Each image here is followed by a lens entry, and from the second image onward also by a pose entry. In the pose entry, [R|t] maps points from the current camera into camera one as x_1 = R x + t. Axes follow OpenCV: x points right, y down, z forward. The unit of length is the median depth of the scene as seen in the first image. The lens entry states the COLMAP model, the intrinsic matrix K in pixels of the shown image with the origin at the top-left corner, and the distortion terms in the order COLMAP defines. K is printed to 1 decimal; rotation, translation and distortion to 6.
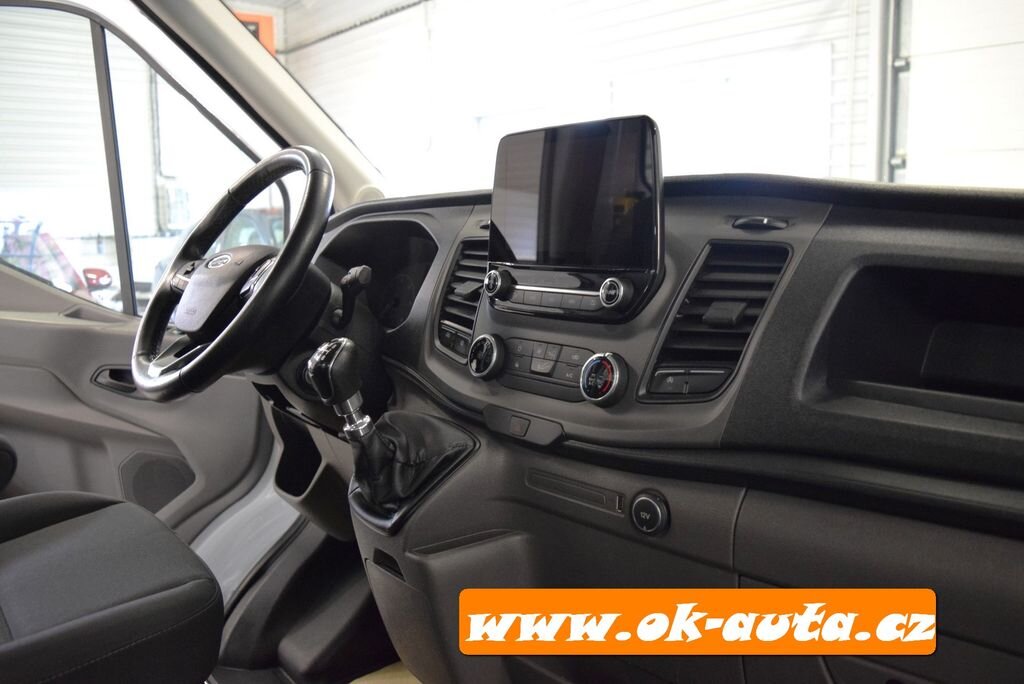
lens RADIAL K [[803.7, 0, 519.5], [0, 803.7, 340.8], [0, 0, 1]] dist [-0.092596, 0.018754]
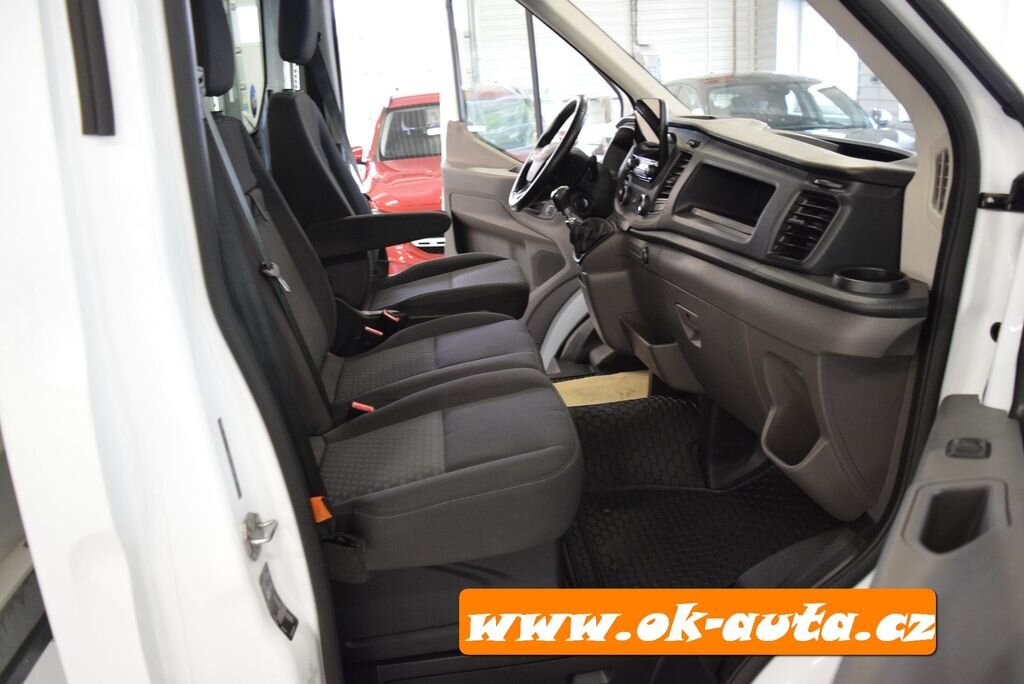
lens RADIAL K [[803.7, 0, 512.5], [0, 803.7, 334.6], [0, 0, 1]] dist [-0.092596, 0.018754]
pose [[0.823518, 0.132945, -0.551492, 0.890362], [-0.036242, 0.982495, 0.182727, 0.002846], [0.566131, -0.130492, 0.813921, -0.985176]]
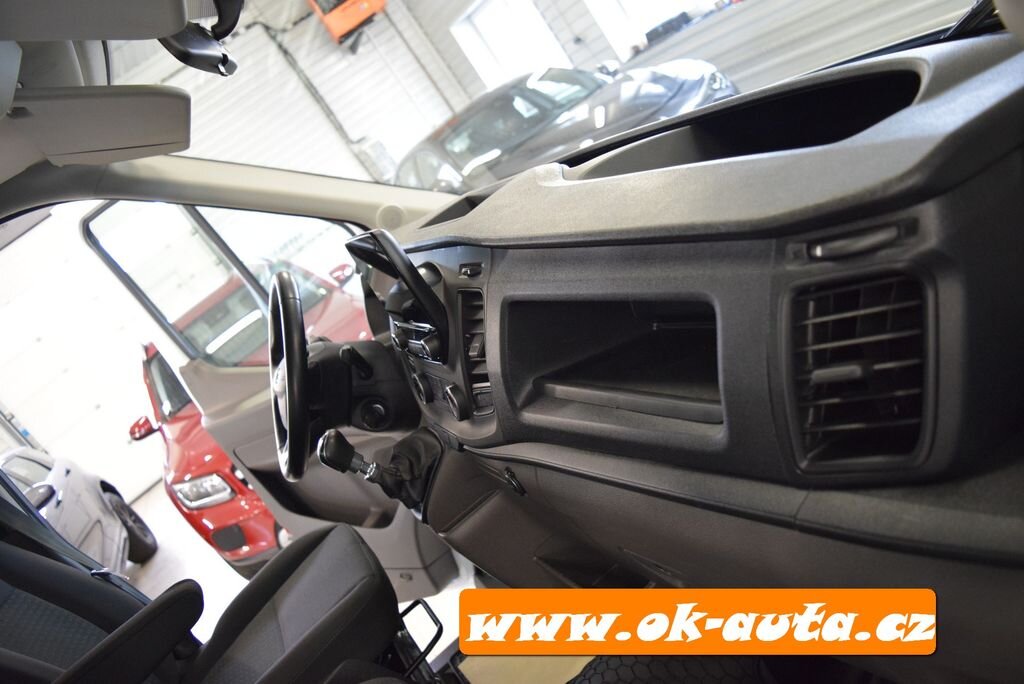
lens RADIAL K [[803.7, 0, 508.6], [0, 803.7, 338.9], [0, 0, 1]] dist [-0.092596, 0.018754]
pose [[0.803851, -0.426684, -0.414444, 0.589988], [0.516413, 0.846375, 0.130257, -0.133292], [0.295197, -0.318732, 0.900705, -0.143949]]
